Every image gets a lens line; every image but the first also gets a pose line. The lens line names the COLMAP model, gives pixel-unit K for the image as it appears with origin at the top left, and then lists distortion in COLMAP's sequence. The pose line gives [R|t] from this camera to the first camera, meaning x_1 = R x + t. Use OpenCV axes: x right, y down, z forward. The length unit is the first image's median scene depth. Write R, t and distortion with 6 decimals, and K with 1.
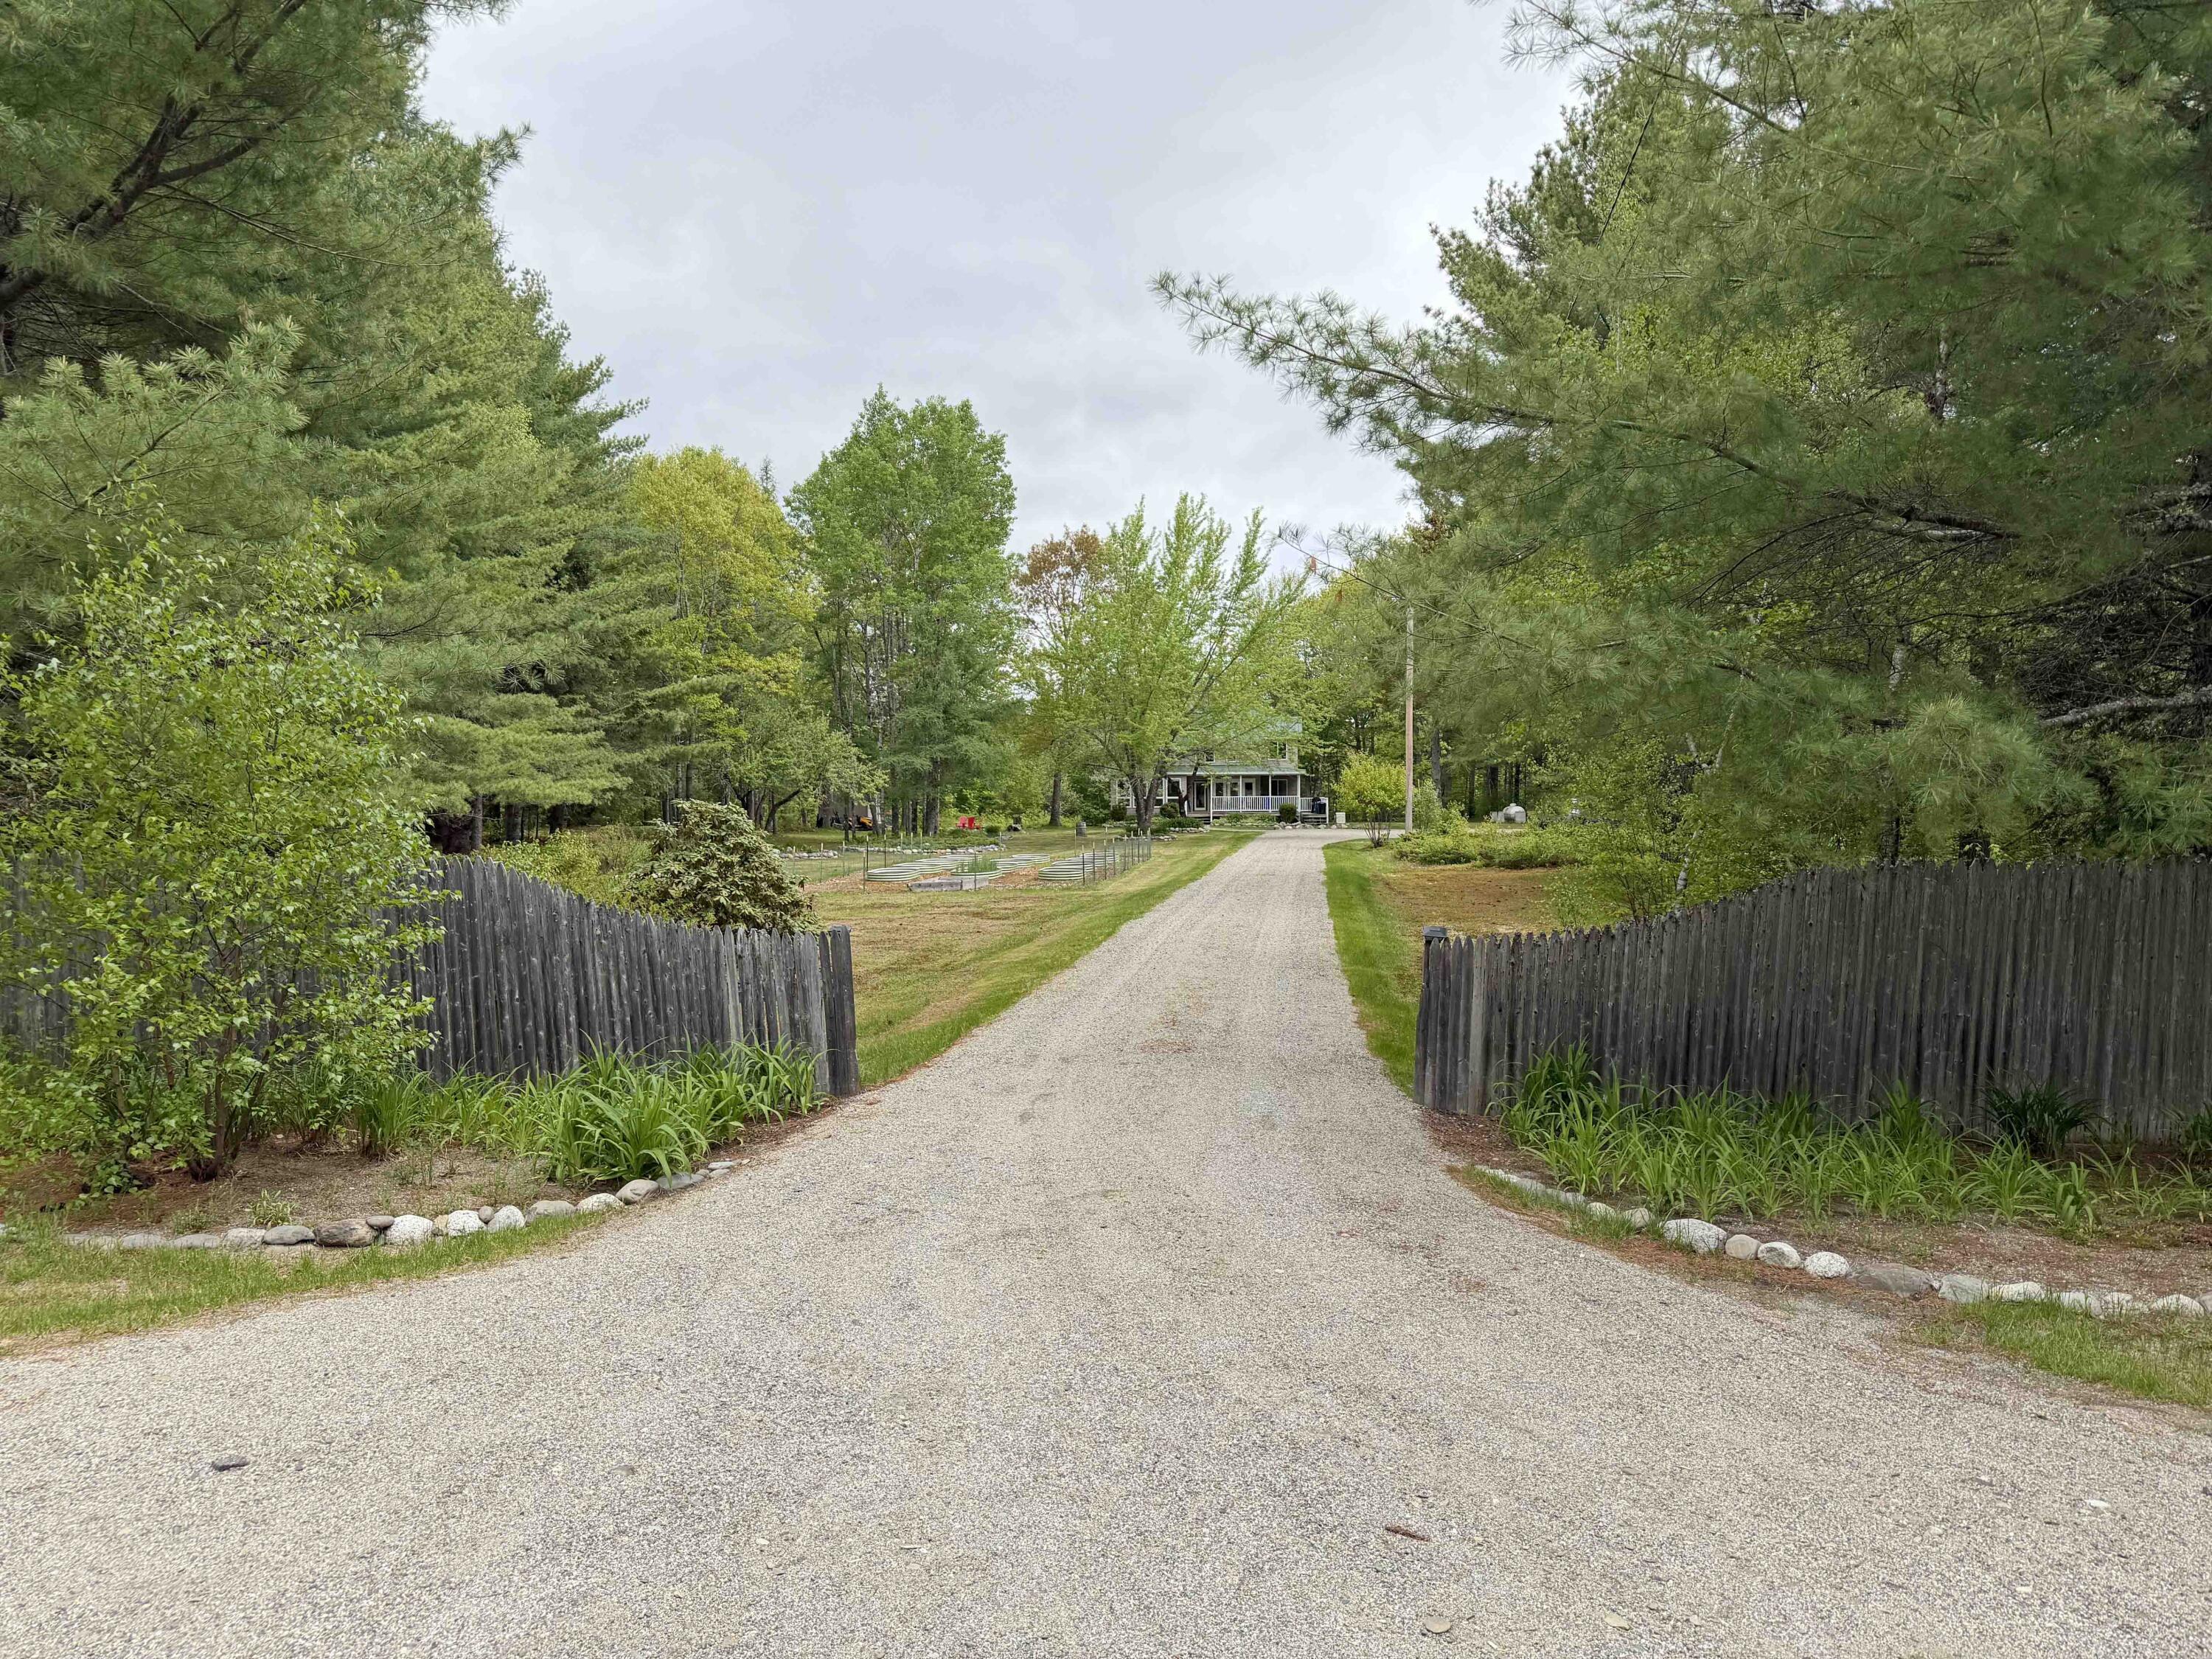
lens RADIAL K [[1553.1, 0, 1106.0], [0, 1553.1, 829.5], [0, 0, 1]] dist [0.097369, -0.169651]
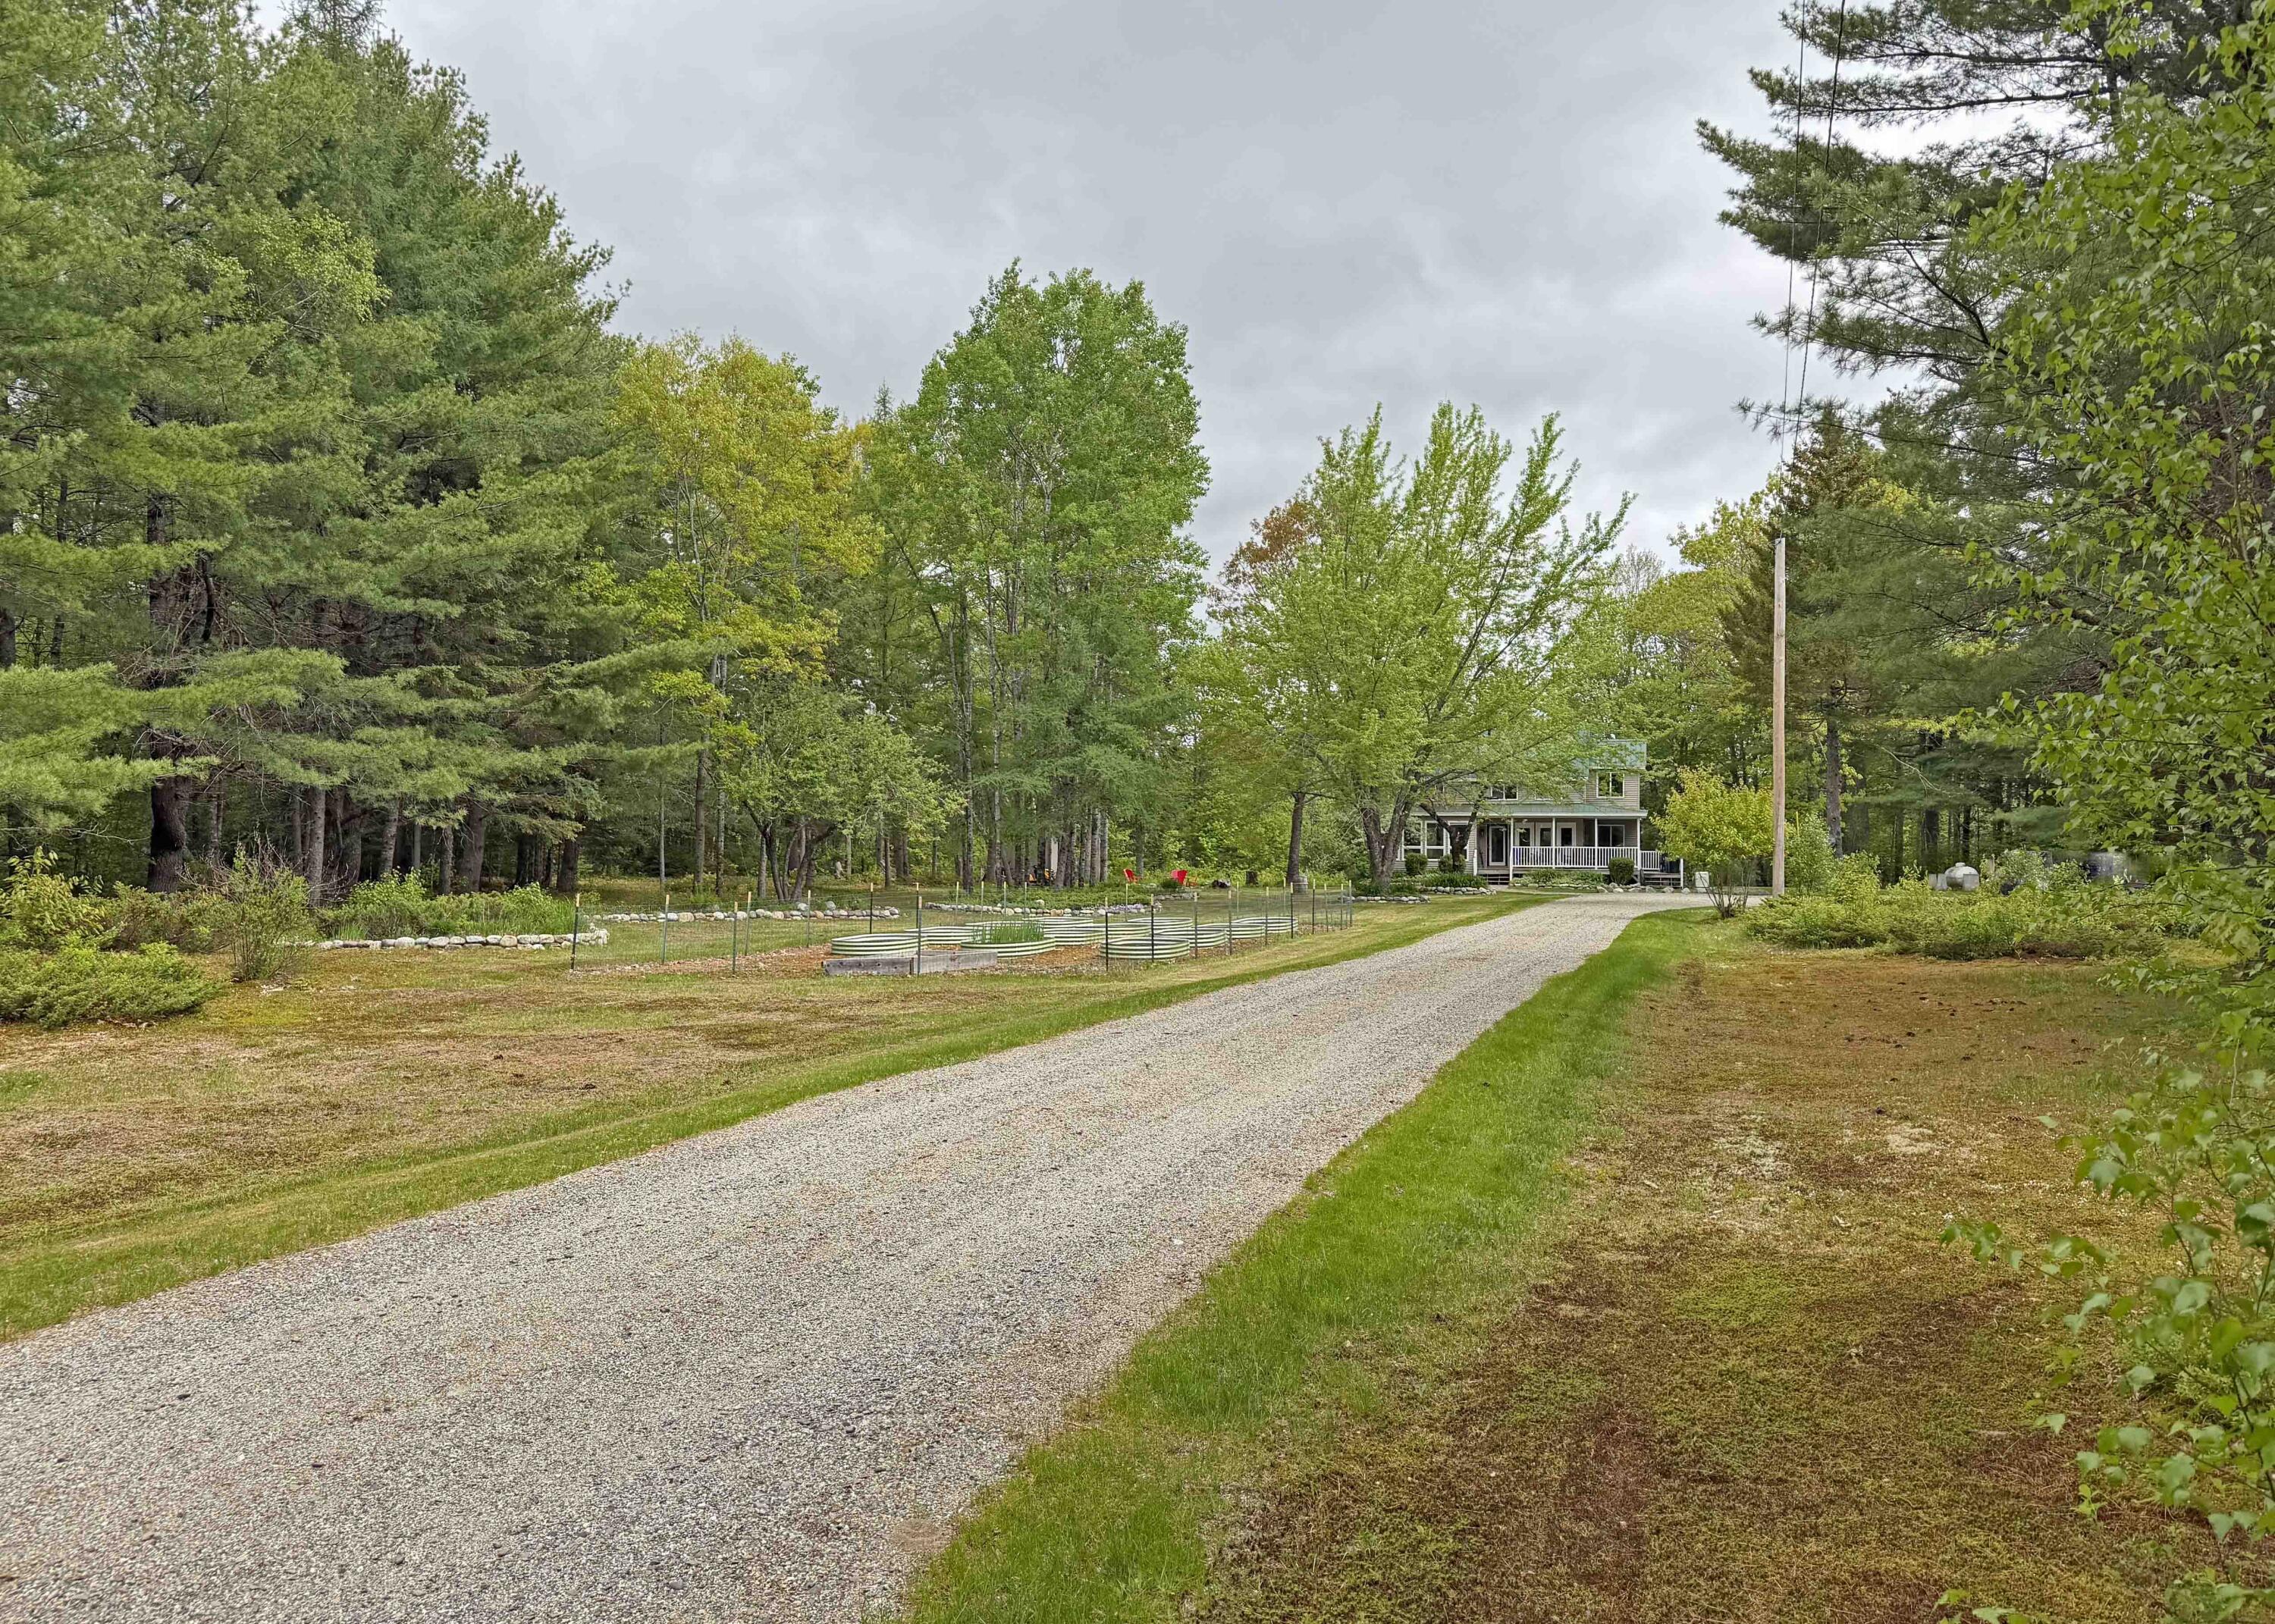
lens RADIAL K [[1667.8, 0, 1137.7], [0, 1667.8, 846.3], [0, 0, 1]] dist [0.029436, -0.000949]
pose [[0.979252, 0.010477, -0.202374, 0.070733], [-0.016655, 0.999445, -0.028847, 0.005233], [0.201959, 0.031619, 0.978883, 0.258311]]
